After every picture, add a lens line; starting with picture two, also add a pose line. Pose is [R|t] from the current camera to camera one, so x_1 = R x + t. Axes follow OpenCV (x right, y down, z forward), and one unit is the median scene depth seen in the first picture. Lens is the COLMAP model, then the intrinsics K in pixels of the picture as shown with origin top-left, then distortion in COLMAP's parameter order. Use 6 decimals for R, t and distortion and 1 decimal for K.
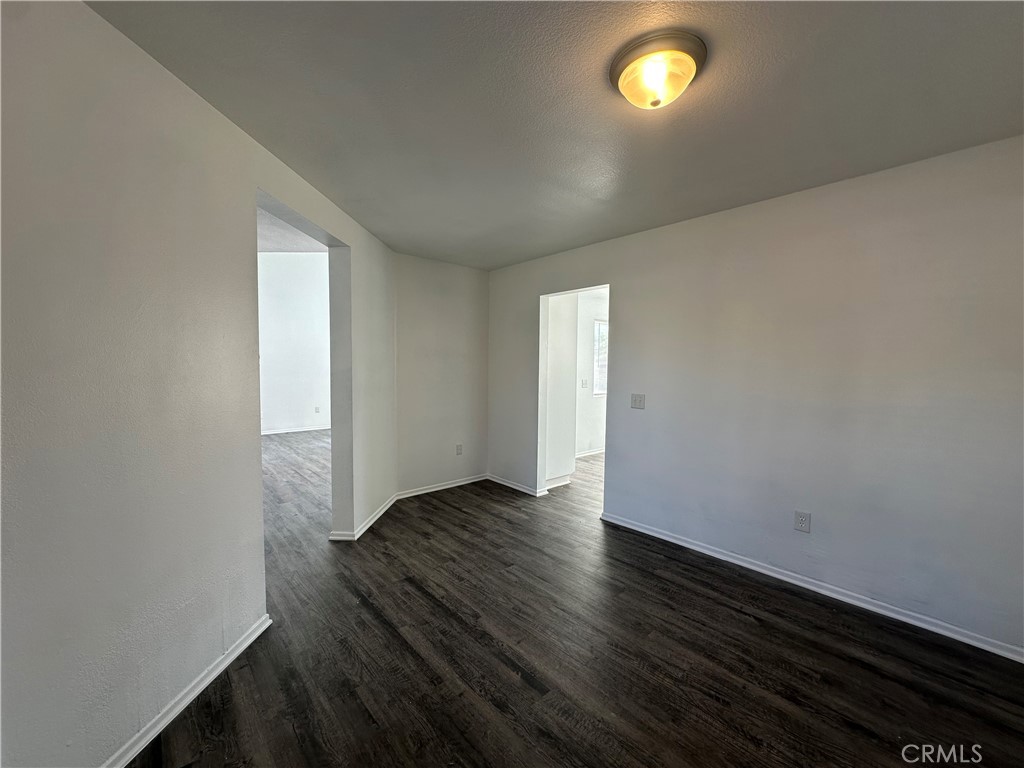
lens RADIAL K [[409.1, 0, 512.2], [0, 409.1, 384.5], [0, 0, 1]] dist [-0.002923, 0.000115]
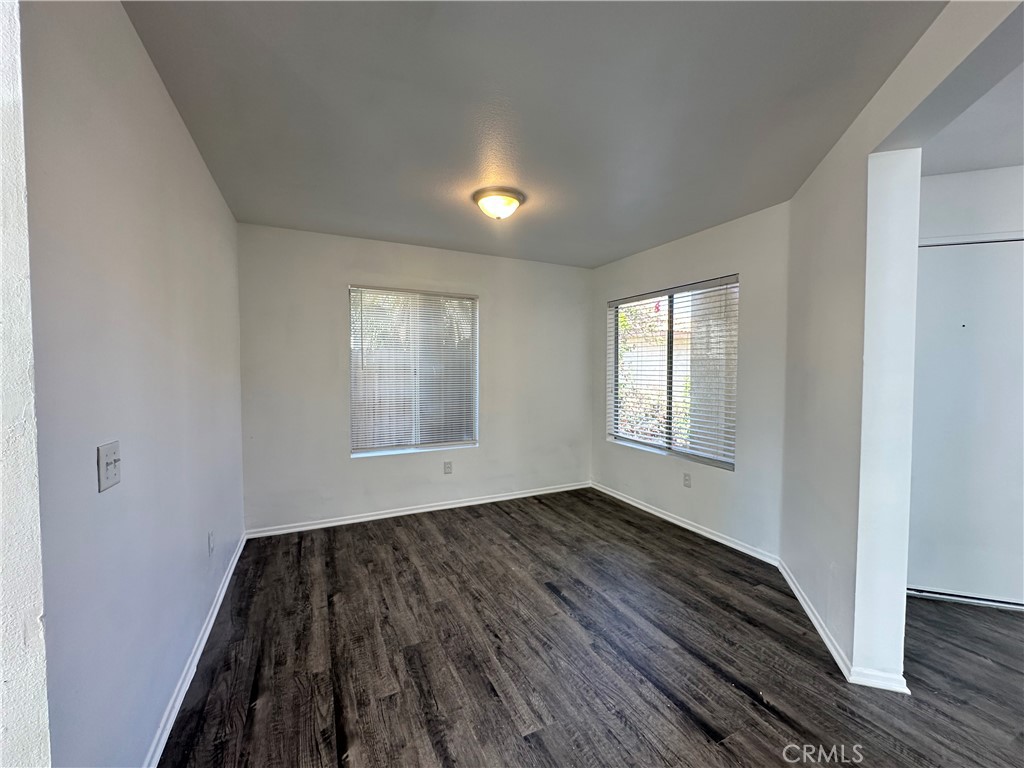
lens RADIAL K [[409.1, 0, 511.9], [0, 409.1, 383.4], [0, 0, 1]] dist [-0.002923, 0.000115]
pose [[-0.960434, -0.022516, 0.277598, -0.152086], [0.002501, 0.995989, 0.089437, -0.086249], [-0.278498, 0.086592, -0.956525, 1.897597]]
